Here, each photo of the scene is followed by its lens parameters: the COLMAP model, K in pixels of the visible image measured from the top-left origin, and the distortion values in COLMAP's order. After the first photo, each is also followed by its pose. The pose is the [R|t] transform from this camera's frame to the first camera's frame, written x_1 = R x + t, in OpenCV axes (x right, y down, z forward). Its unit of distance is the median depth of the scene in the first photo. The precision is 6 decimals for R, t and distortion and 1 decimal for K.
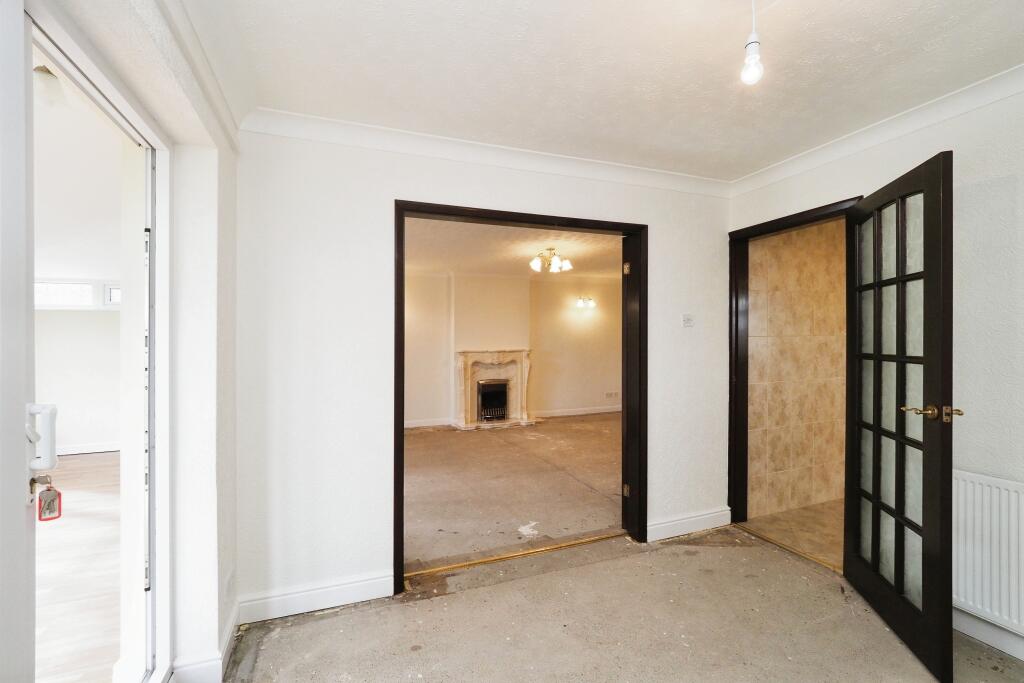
lens RADIAL K [[430.7, 0, 513.7], [0, 430.7, 342.5], [0, 0, 1]] dist [0.001793, 0.000025]
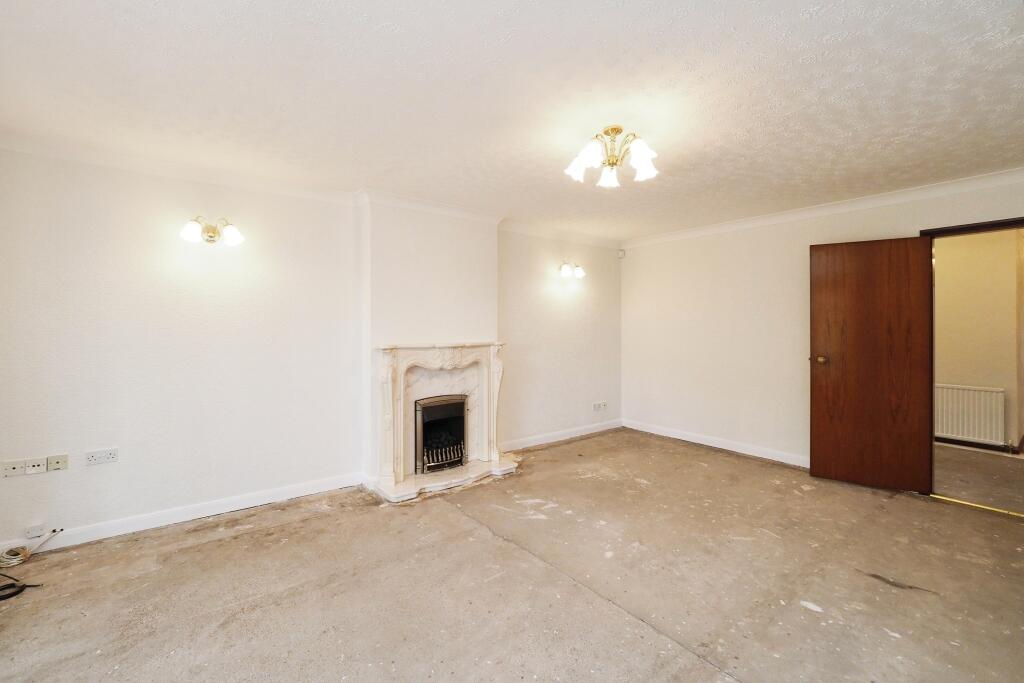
lens RADIAL K [[430.7, 0, 507.6], [0, 430.7, 338.5], [0, 0, 1]] dist [0.001793, 0.000025]
pose [[0.968774, 0.002855, 0.247928, -0.105278], [-0.008887, 0.999691, 0.023216, -0.003098], [-0.247785, -0.024694, 0.968500, 0.440917]]
